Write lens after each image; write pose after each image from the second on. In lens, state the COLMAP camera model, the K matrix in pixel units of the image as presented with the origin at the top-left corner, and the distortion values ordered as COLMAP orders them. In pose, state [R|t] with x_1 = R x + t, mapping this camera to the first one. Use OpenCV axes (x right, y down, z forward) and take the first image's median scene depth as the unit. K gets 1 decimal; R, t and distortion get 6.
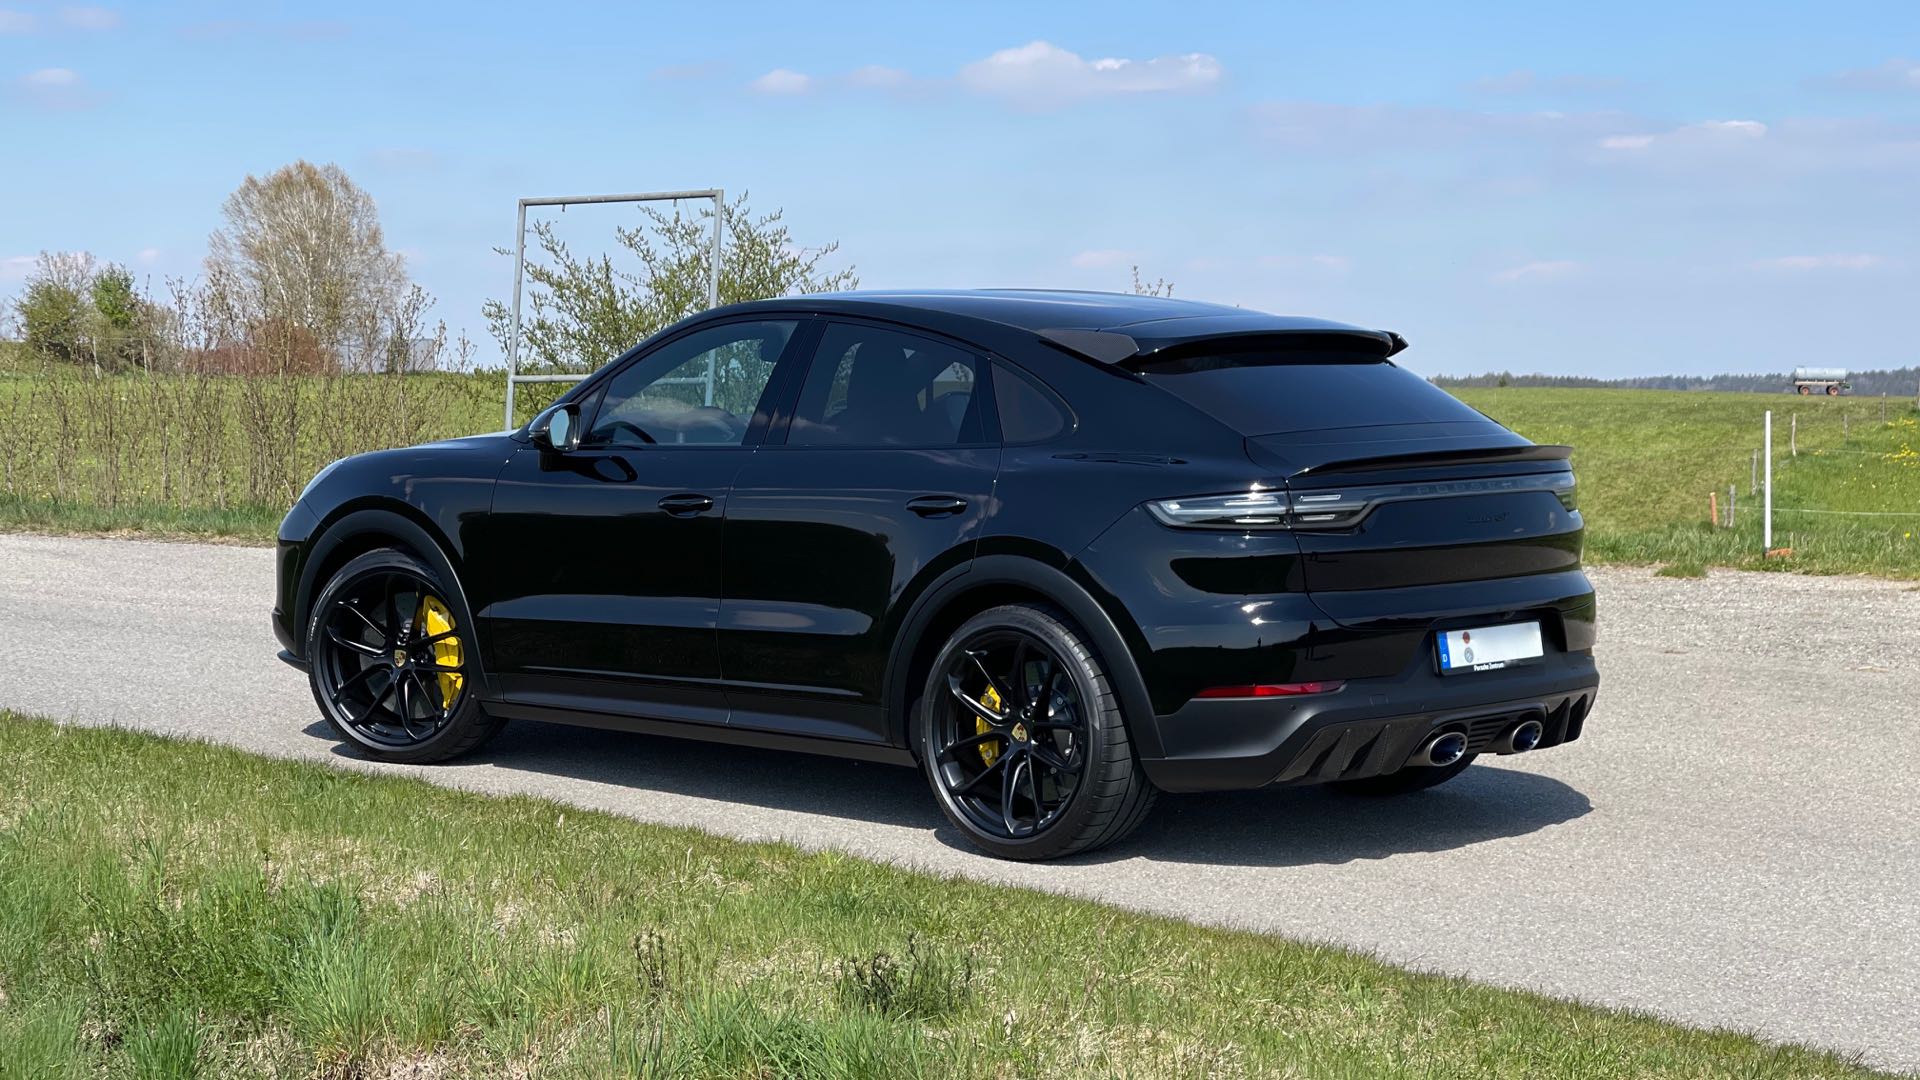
lens RADIAL K [[3463.3, 0, 960.0], [0, 3463.3, 540.0], [0, 0, 1]] dist [0.195623, 0.022467]
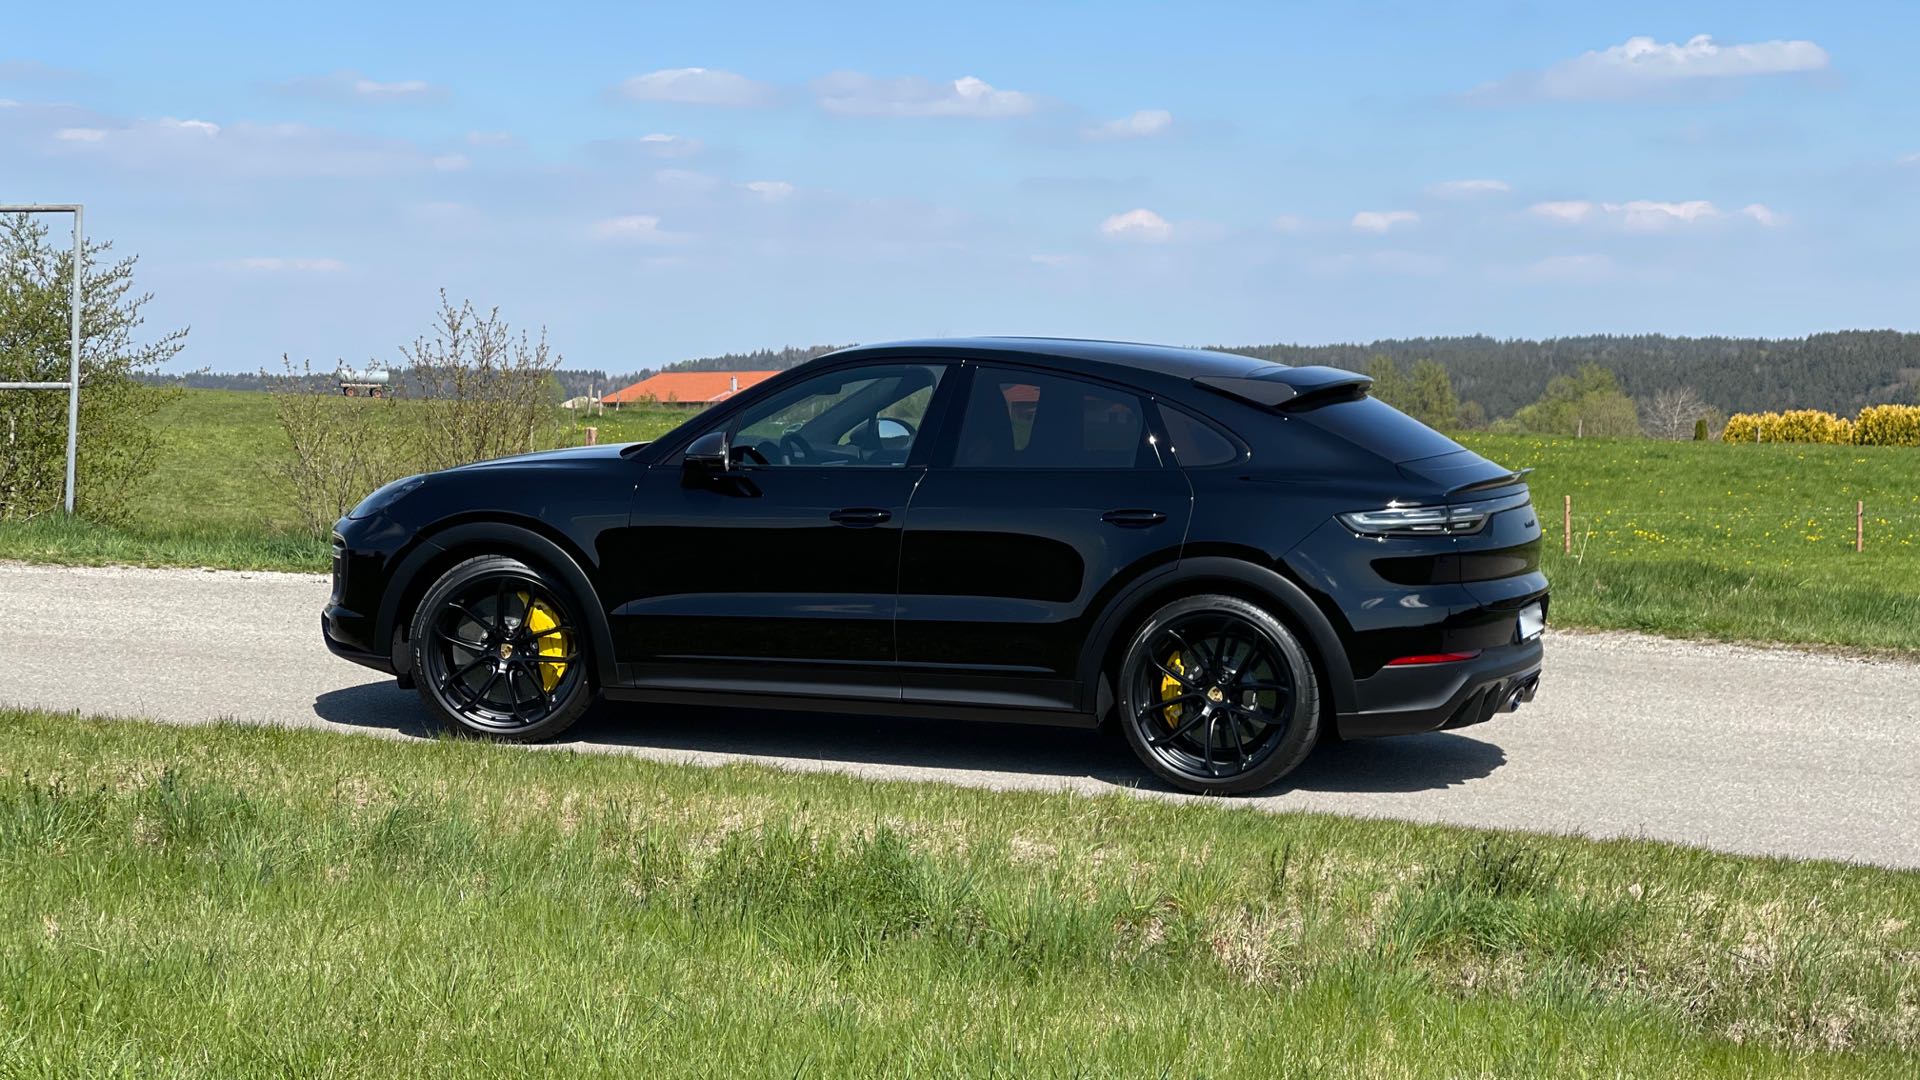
lens RADIAL K [[3463.3, 0, 960.0], [0, 3463.3, 540.0], [0, 0, 1]] dist [0.195623, 0.022467]
pose [[0.900832, -0.007532, 0.434103, -0.533020], [0.007051, 0.999971, 0.002718, -0.004794], [-0.434111, 0.000613, 0.900859, -0.096068]]
